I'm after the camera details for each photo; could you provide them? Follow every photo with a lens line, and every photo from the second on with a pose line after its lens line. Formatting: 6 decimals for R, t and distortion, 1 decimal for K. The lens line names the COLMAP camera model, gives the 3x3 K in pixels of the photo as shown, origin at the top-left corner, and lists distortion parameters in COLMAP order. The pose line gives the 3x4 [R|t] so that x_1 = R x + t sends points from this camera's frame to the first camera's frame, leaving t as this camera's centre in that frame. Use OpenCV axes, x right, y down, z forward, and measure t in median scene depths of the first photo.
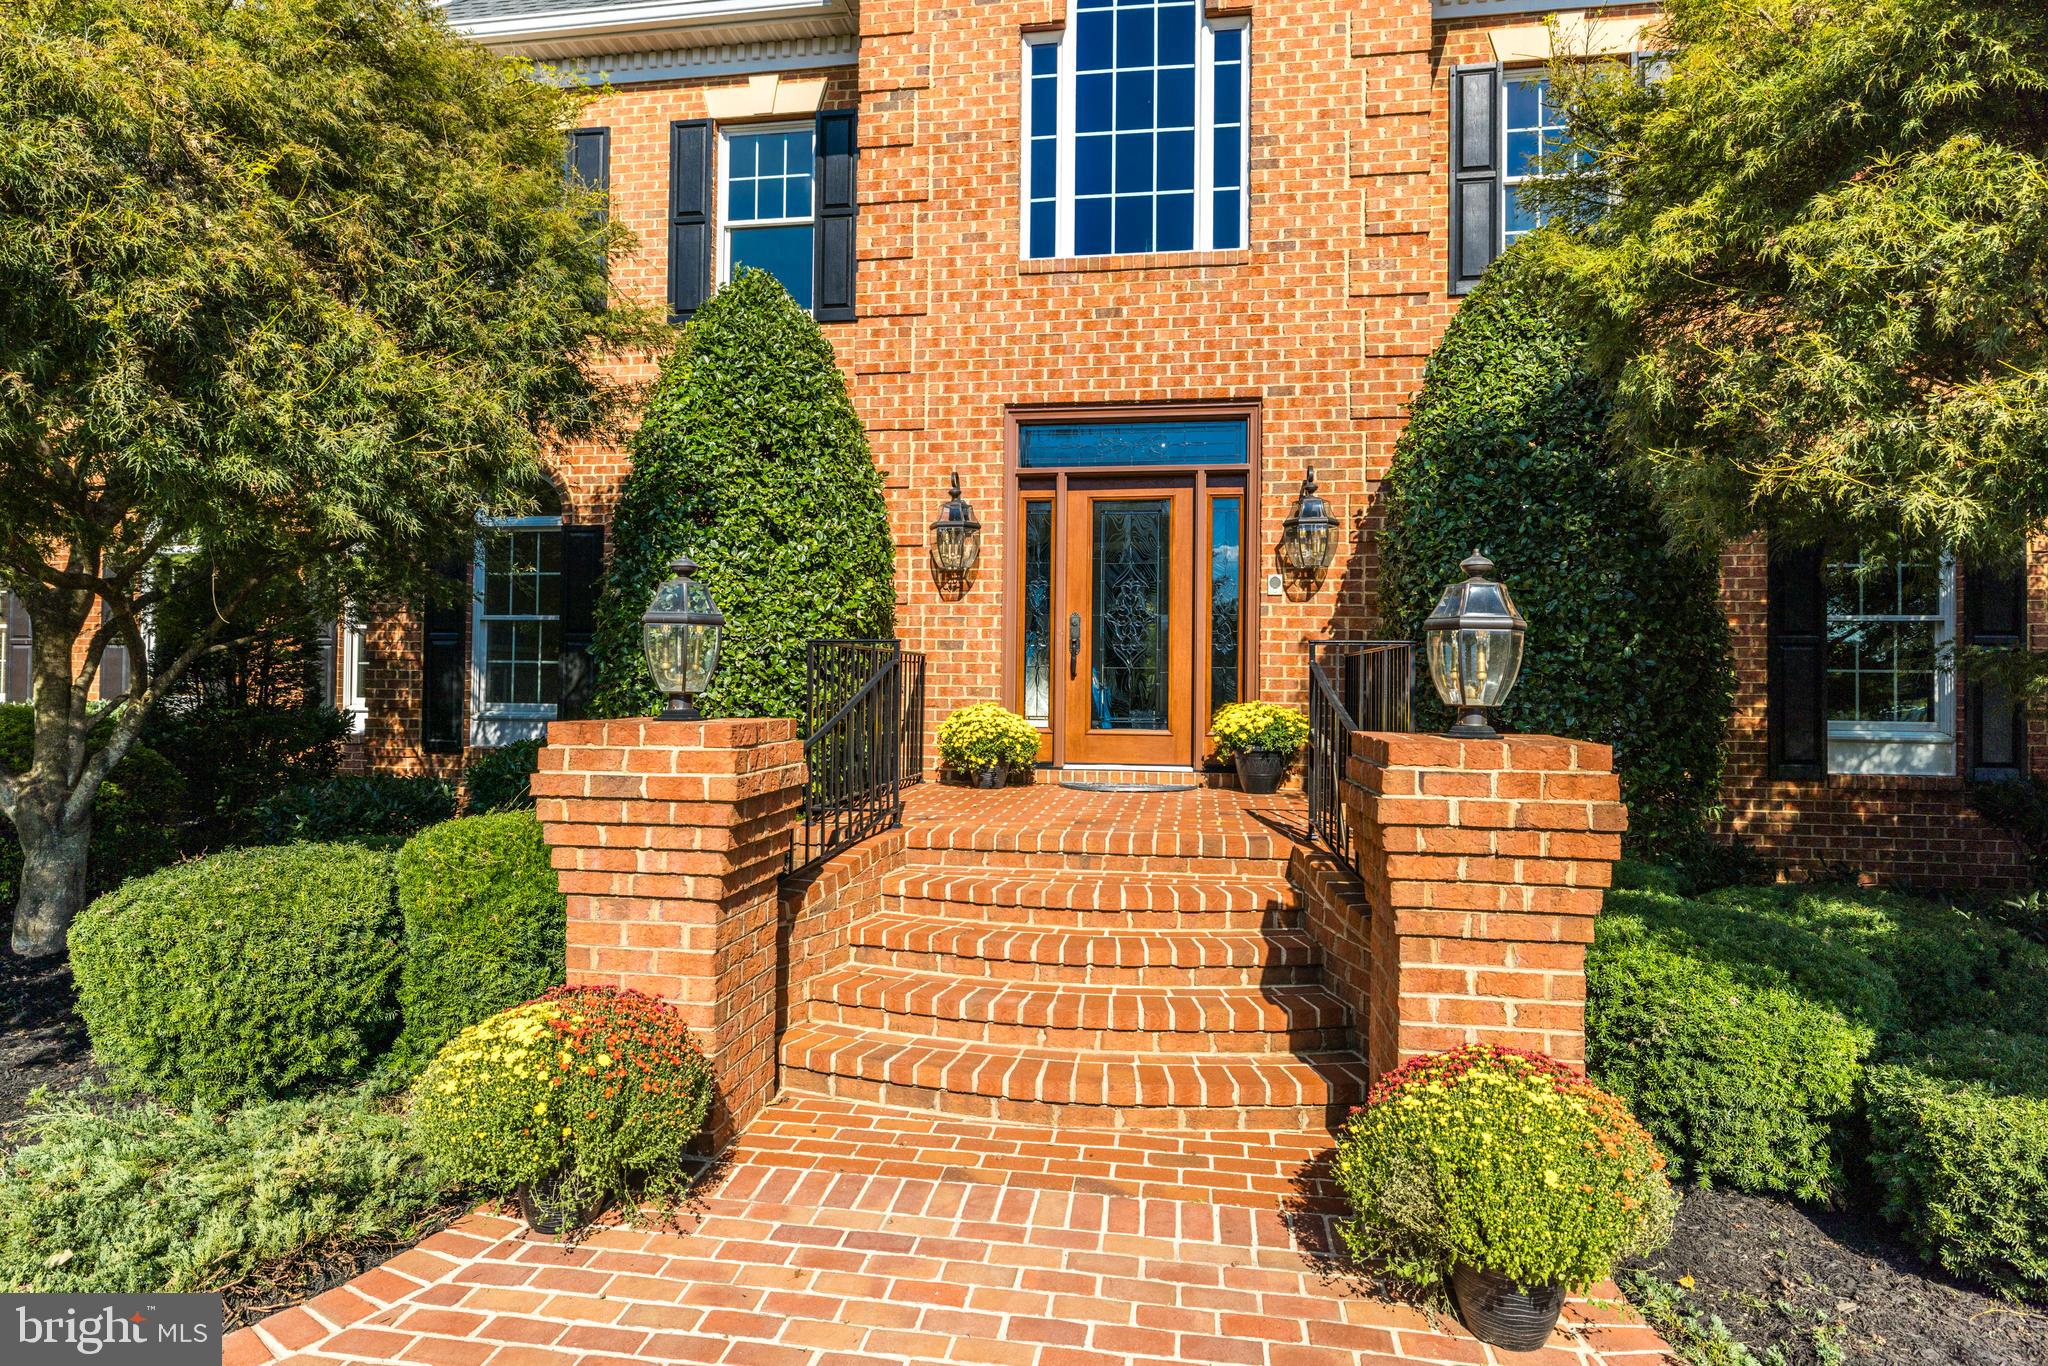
lens RADIAL K [[1795.9, 0, 1030.5], [0, 1795.9, 620.9], [0, 0, 1]] dist [-0.006316, 0.002556]
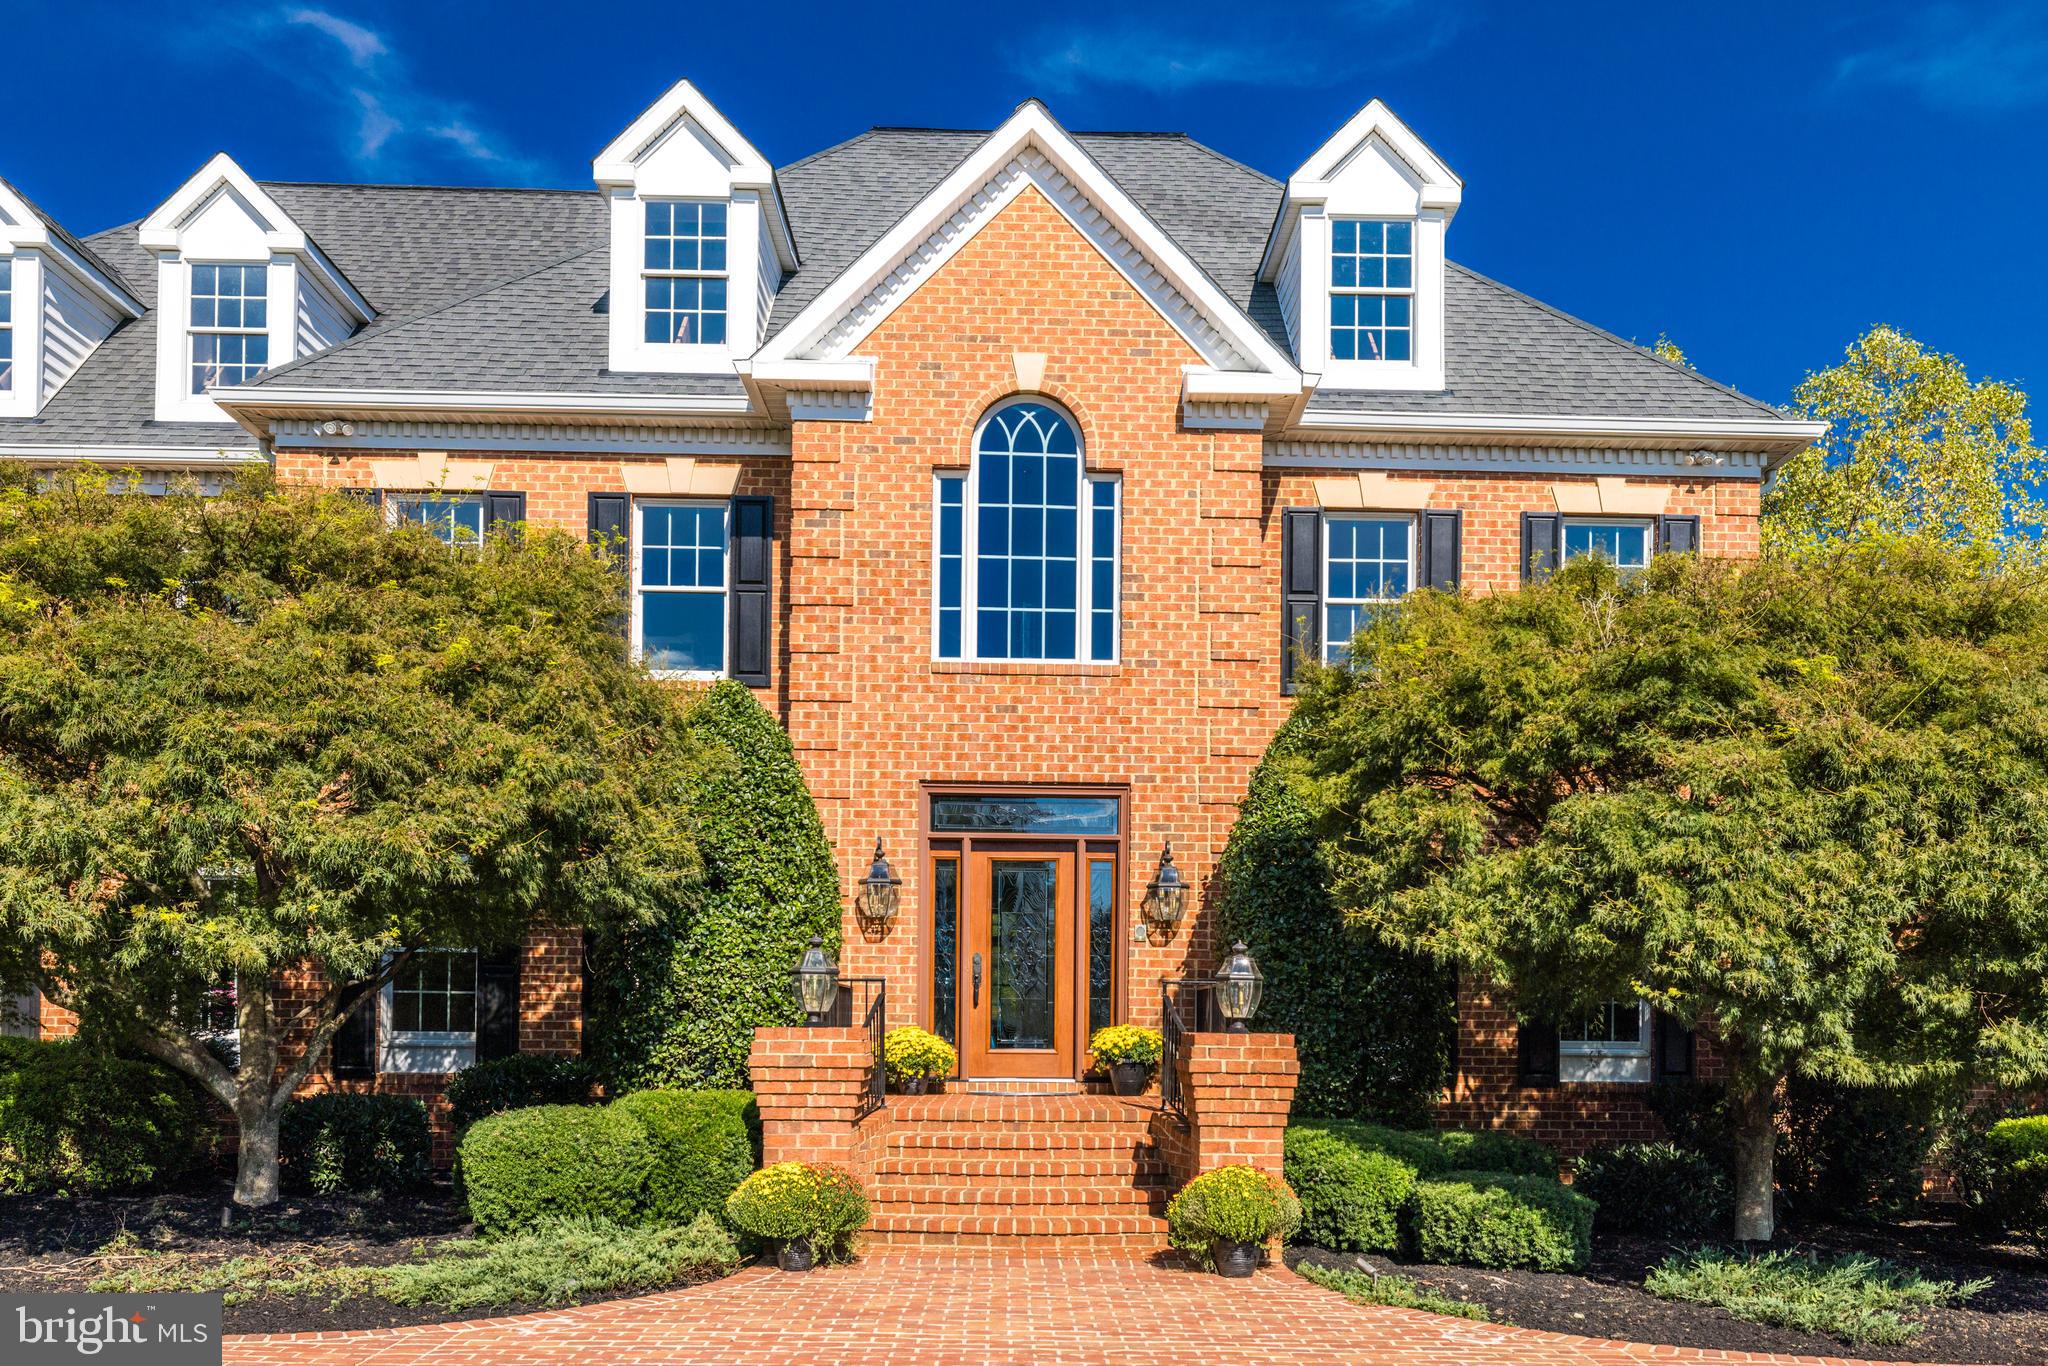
lens RADIAL K [[3085.2, 0, 1024.7], [0, 3085.2, 684.5], [0, 0, 1]] dist [0.018666, 0.000000]
pose [[0.995065, 0.012165, 0.098481, -0.162407], [-0.004710, 0.997129, -0.075579, -0.030282], [-0.099118, 0.074742, 0.992265, -1.171810]]
